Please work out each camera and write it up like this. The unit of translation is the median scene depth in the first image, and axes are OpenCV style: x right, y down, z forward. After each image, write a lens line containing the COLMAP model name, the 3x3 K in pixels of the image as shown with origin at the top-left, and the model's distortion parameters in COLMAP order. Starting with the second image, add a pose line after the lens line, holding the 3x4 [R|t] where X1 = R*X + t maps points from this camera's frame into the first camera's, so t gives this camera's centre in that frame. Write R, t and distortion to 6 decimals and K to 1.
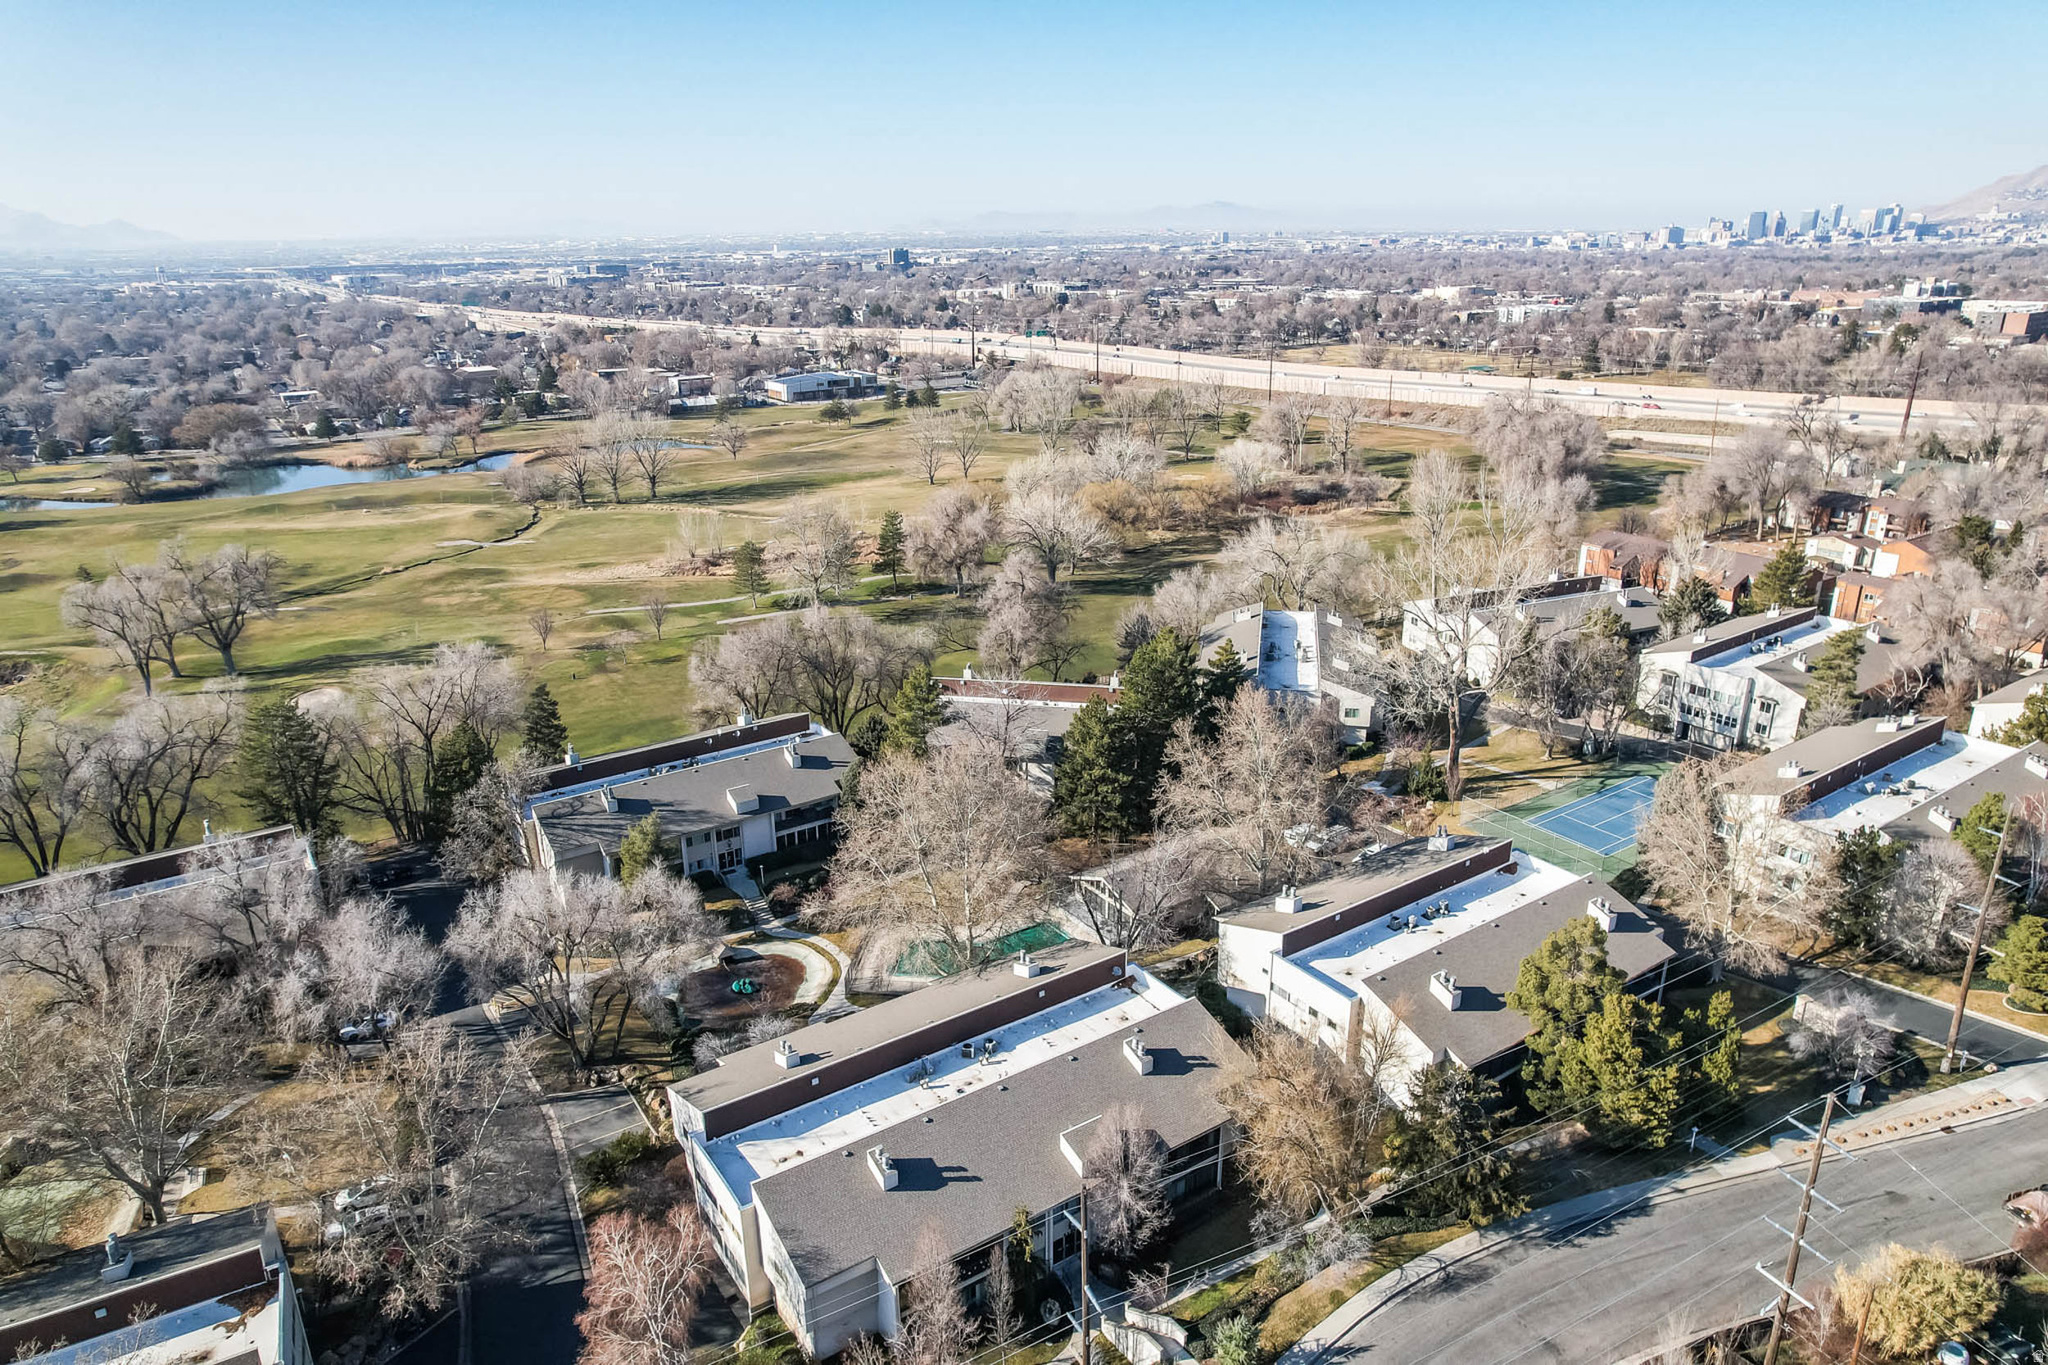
lens RADIAL K [[1334.5, 0, 1024.0], [0, 1334.5, 682.5], [0, 0, 1]] dist [-0.000398, 0.000336]
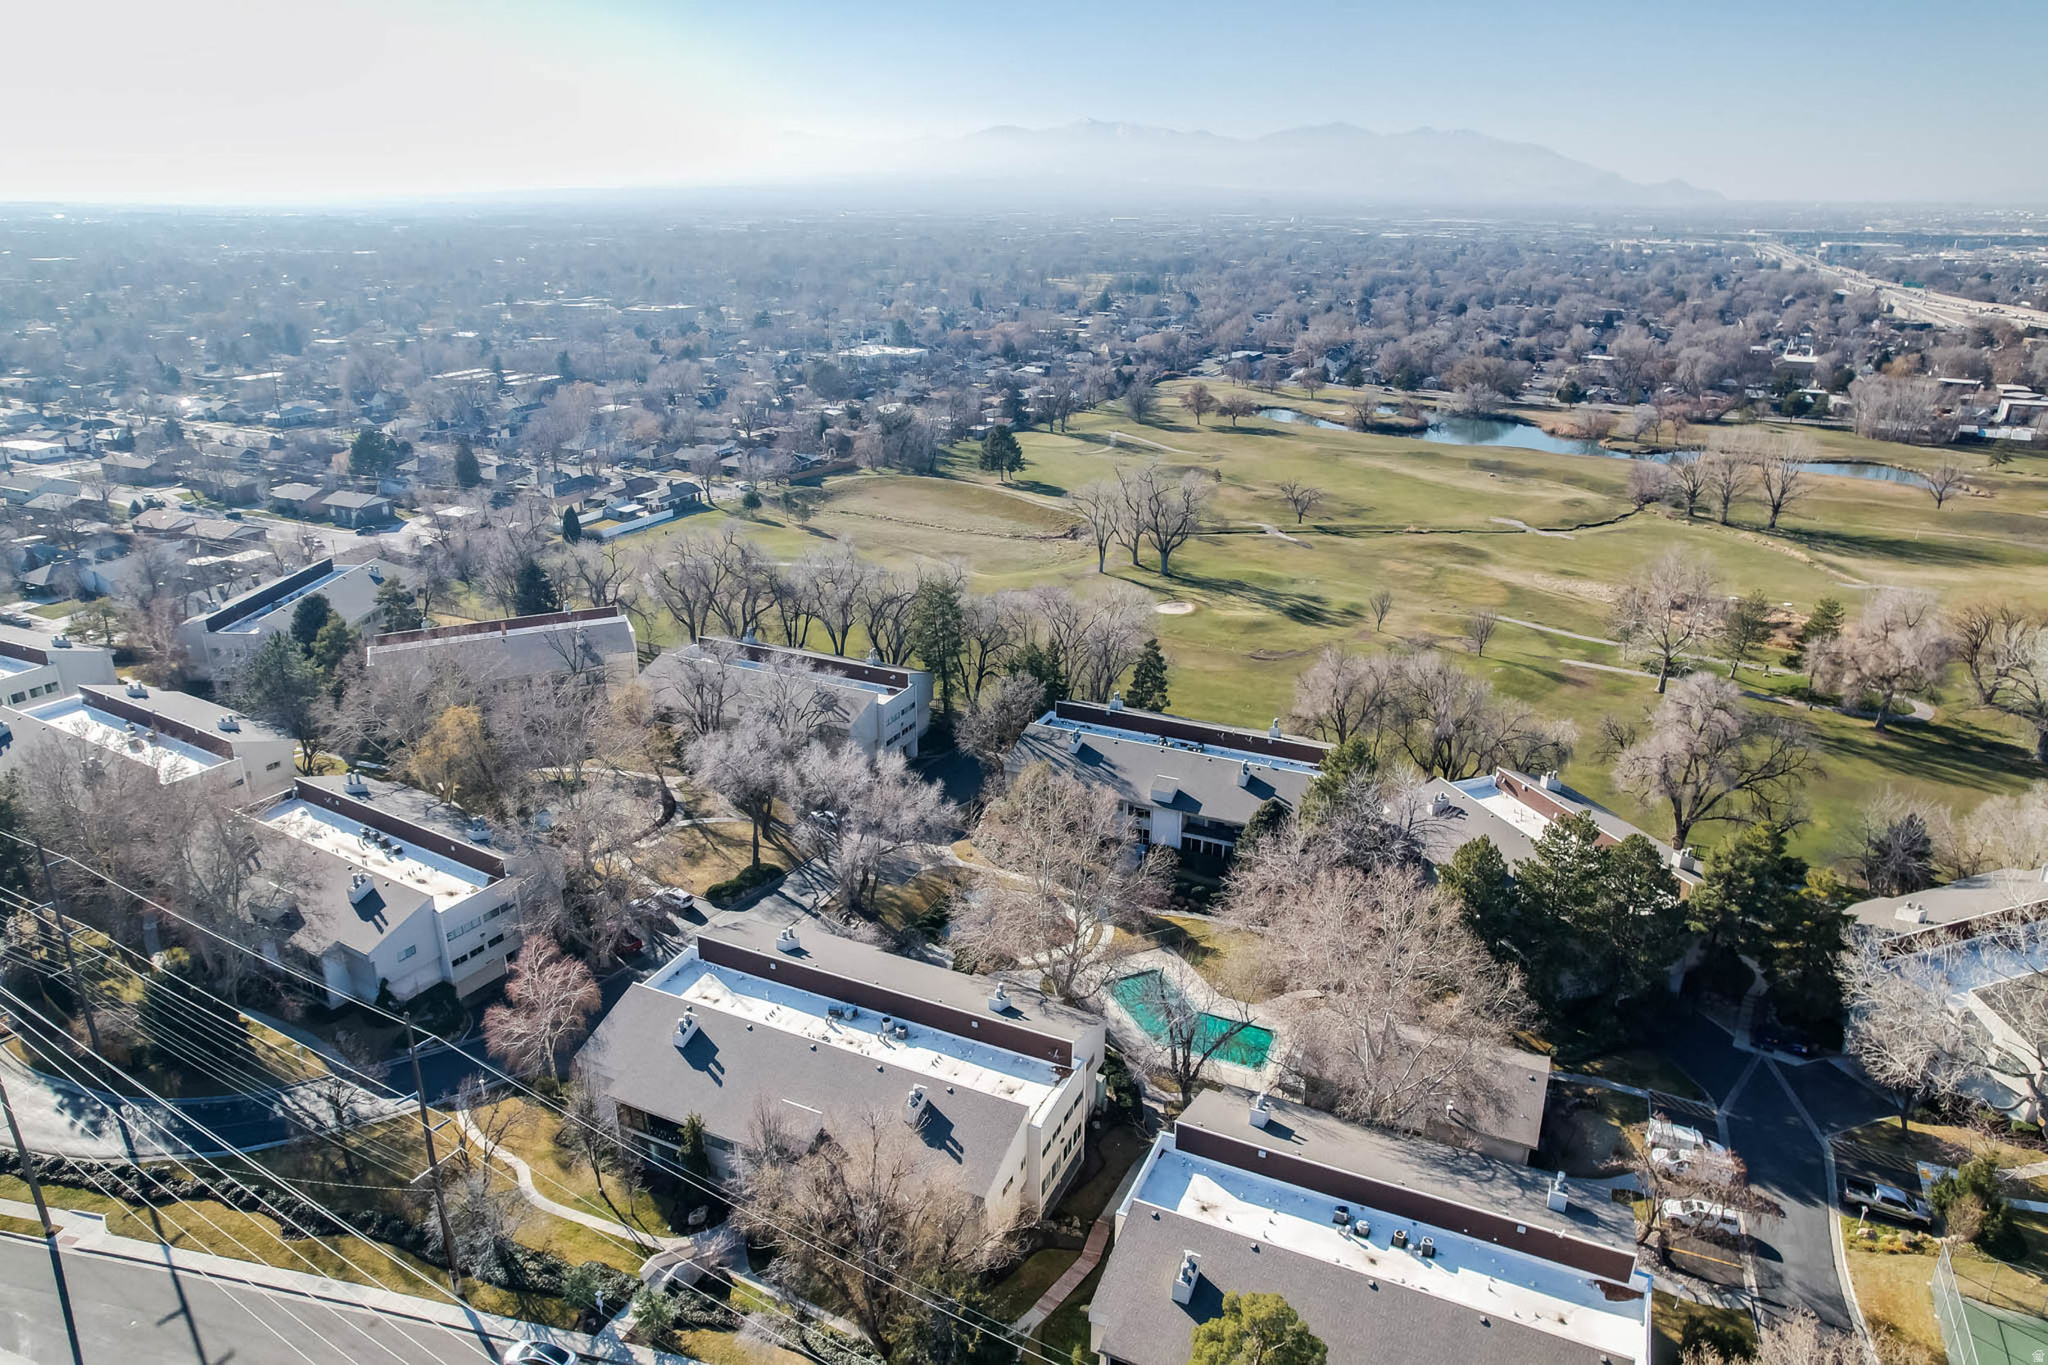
lens RADIAL K [[1374.8, 0, 1024.0], [0, 1374.8, 682.5], [0, 0, 1]] dist [-0.067707, 0.101794]
pose [[0.514826, 0.323222, -0.794029, 0.211482], [-0.304861, 0.934686, 0.182815, -0.057580], [0.801258, 0.147950, 0.579739, 0.106246]]
